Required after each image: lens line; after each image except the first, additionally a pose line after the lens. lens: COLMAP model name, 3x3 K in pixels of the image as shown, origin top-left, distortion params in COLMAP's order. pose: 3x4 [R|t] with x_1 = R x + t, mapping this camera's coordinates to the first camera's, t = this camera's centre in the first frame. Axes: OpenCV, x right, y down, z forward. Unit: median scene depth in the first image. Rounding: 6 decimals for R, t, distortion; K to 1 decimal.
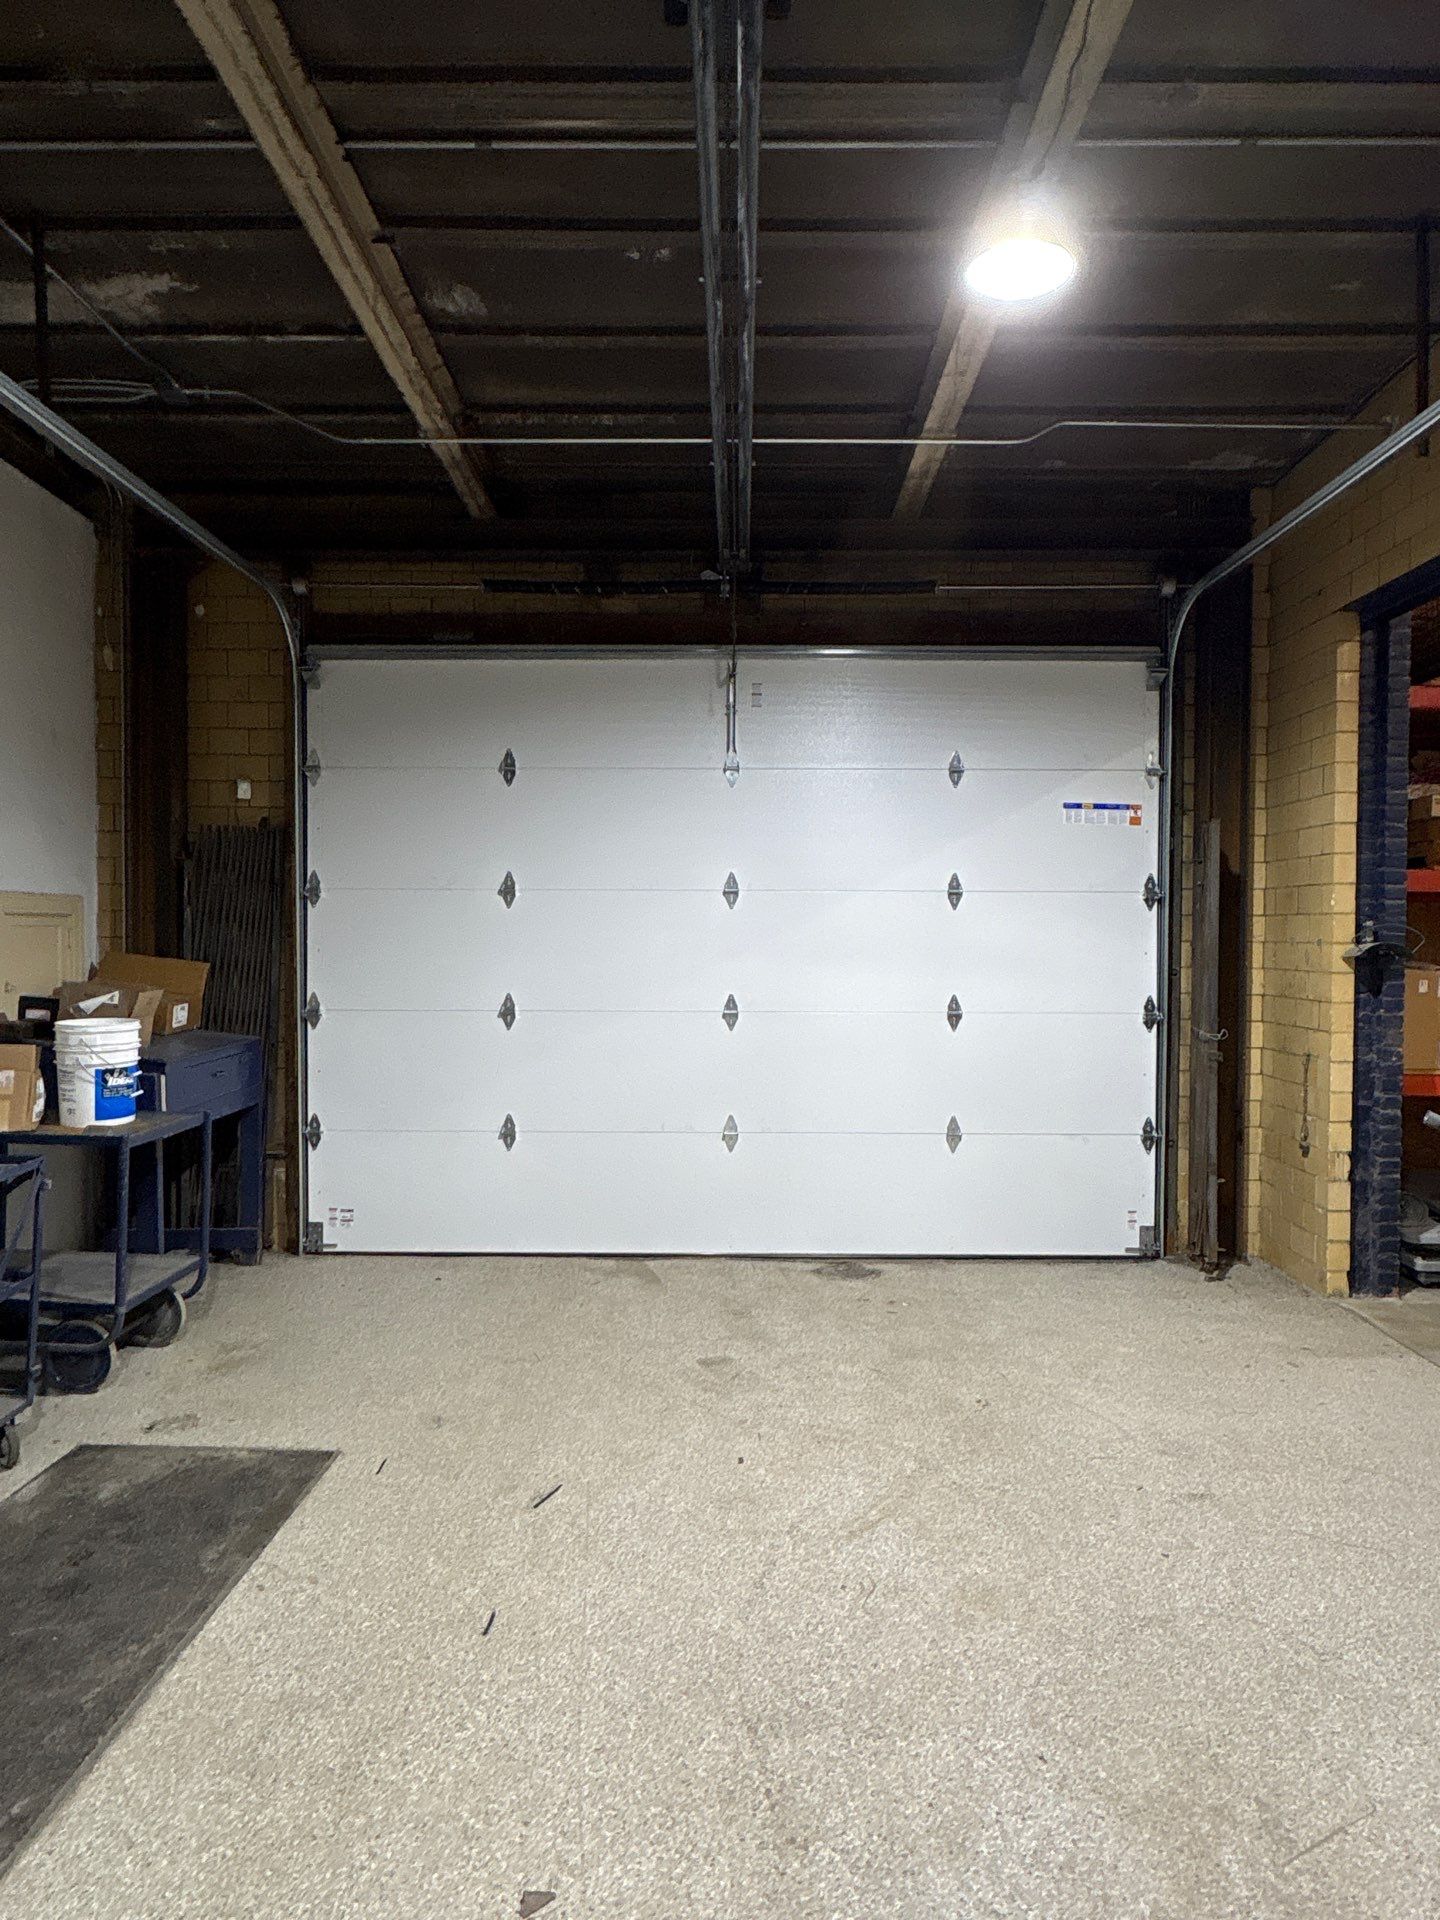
lens RADIAL K [[1142.0, 0, 721.2], [0, 1142.0, 960.6], [0, 0, 1]] dist [0.004999, -0.002932]
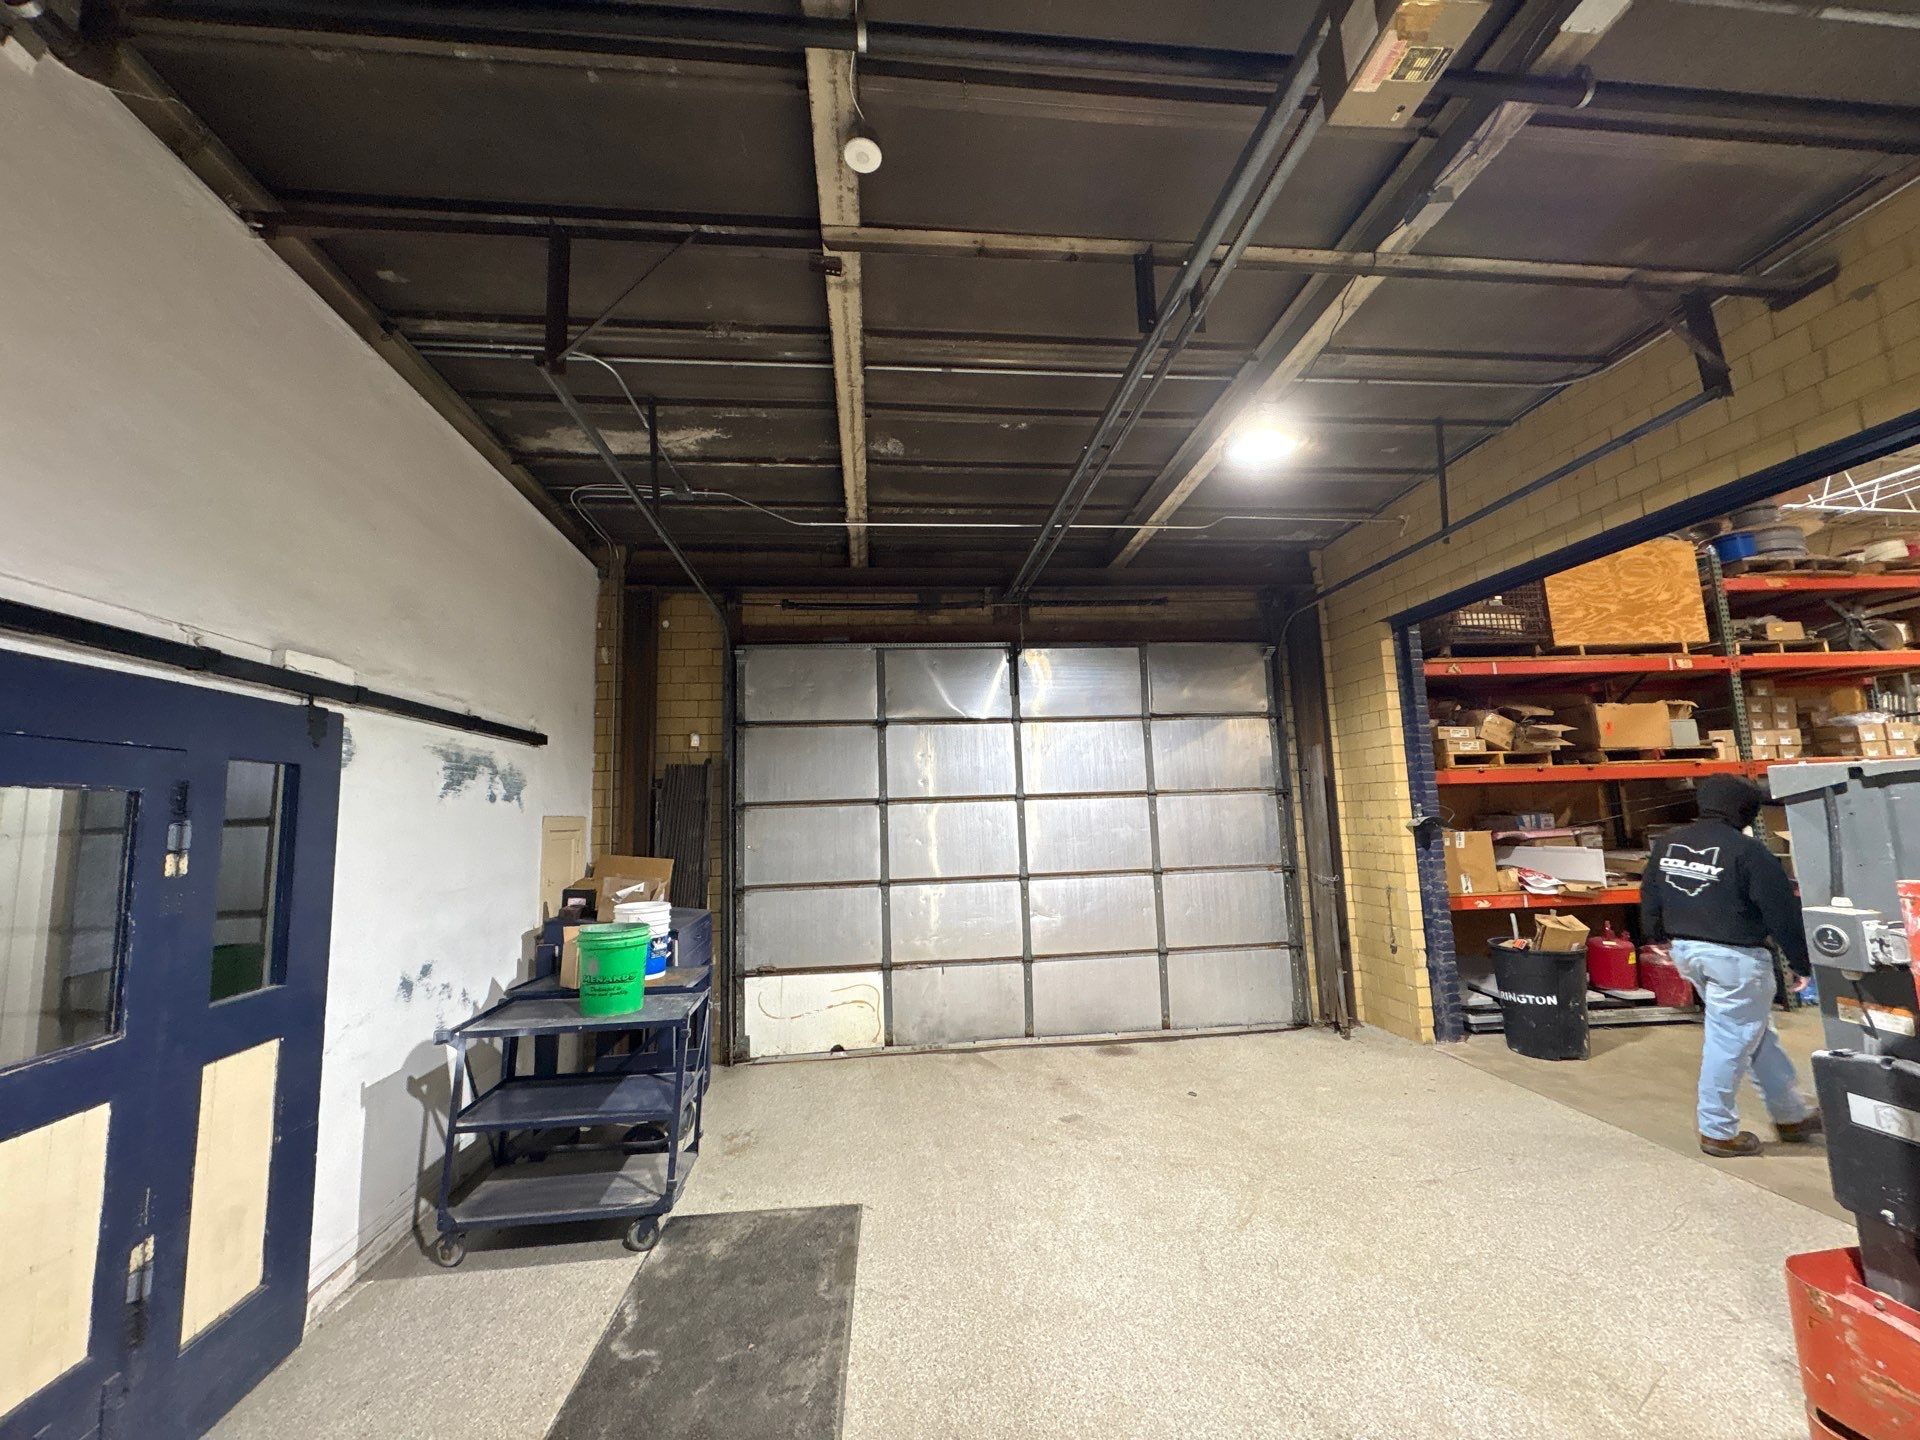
lens RADIAL K [[771.8, 0, 961.0], [0, 771.8, 720.5], [0, 0, 1]] dist [0.003503, -0.000056]
pose [[0.992685, -0.022029, 0.118707, -0.218776], [0.039376, 0.988524, -0.145839, -0.016407], [-0.114132, 0.149447, 0.982161, -0.038757]]
